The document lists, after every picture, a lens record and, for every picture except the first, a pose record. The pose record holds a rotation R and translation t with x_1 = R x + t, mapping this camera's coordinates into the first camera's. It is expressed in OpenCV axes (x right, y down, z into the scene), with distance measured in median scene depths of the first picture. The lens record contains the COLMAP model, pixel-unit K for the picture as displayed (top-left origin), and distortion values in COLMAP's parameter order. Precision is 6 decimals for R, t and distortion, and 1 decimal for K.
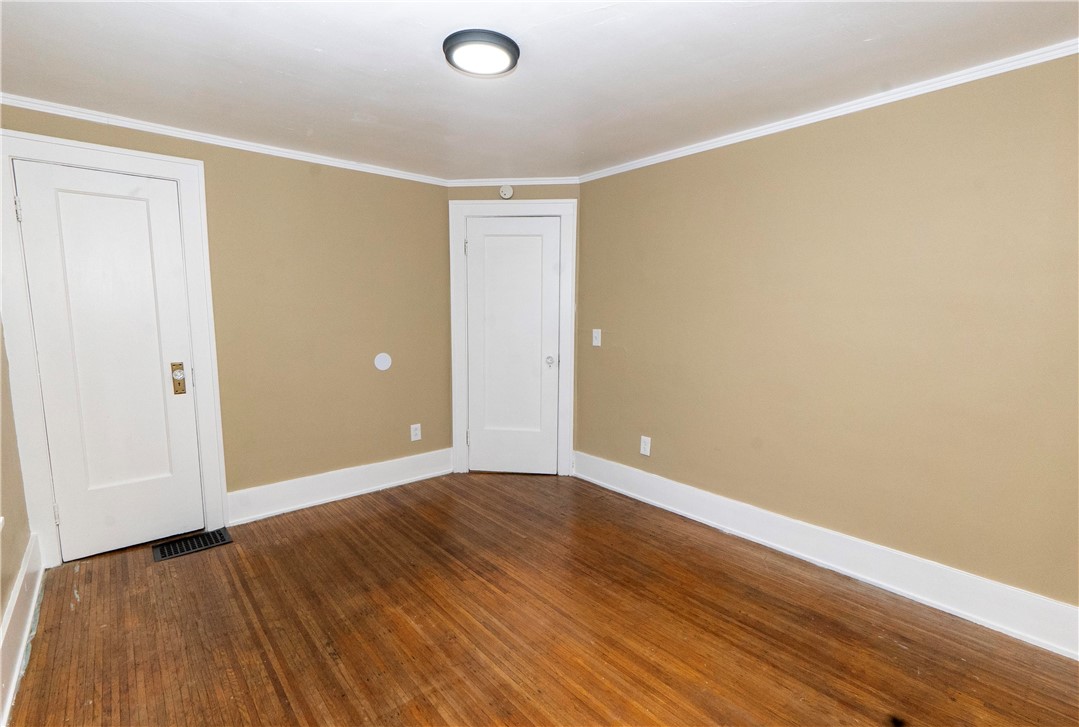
lens RADIAL K [[497.0, 0, 539.5], [0, 497.0, 363.5], [0, 0, 1]] dist [0.002109, 0.000528]
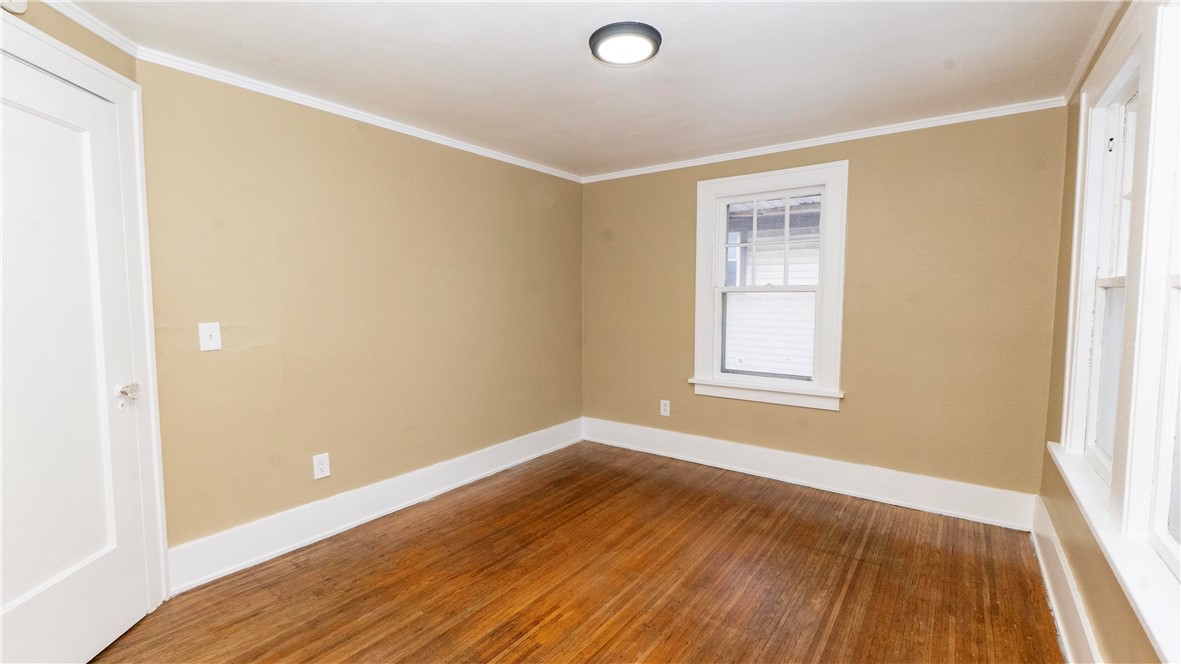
lens RADIAL K [[516.3, 0, 588.6], [0, 516.3, 329.5], [0, 0, 1]] dist [-0.003180, -0.000197]
pose [[-0.220801, -0.069955, 0.972807, -0.964874], [0.112940, 0.988881, 0.096745, -0.111620], [-0.968758, 0.131230, -0.210445, 1.107554]]
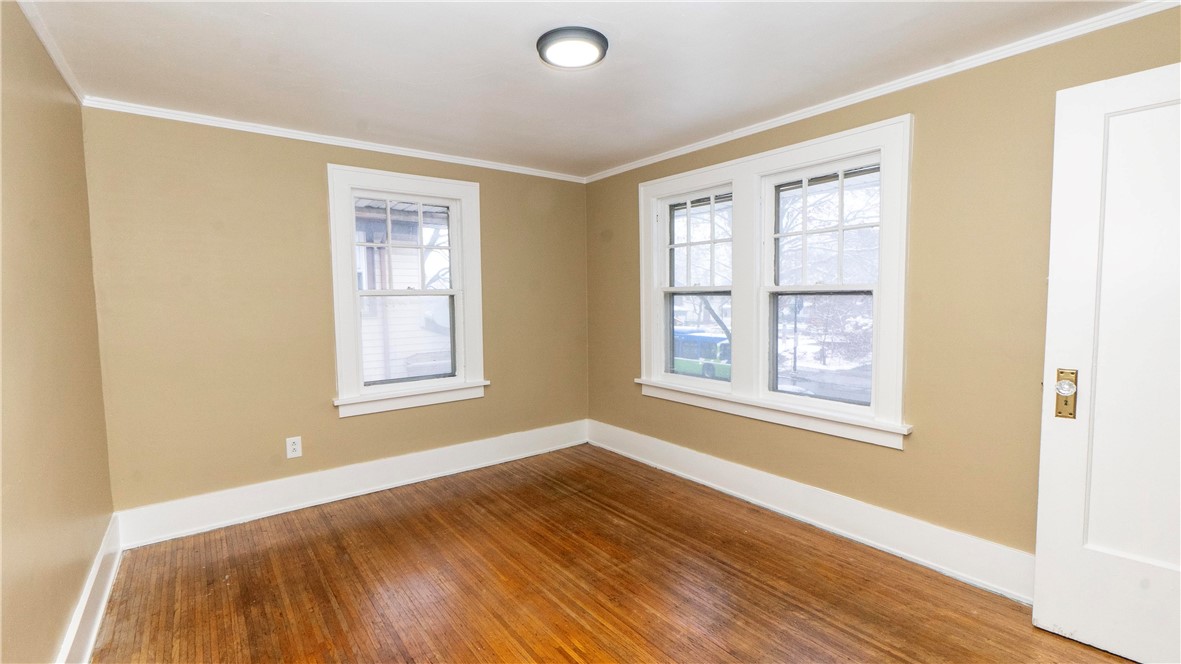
lens RADIAL K [[516.3, 0, 588.6], [0, 516.3, 329.5], [0, 0, 1]] dist [-0.003180, -0.000197]
pose [[-0.998635, 0.003812, 0.052101, -0.163111], [0.013377, 0.982742, 0.184499, -0.190354], [-0.050498, 0.184944, -0.981451, 1.756255]]
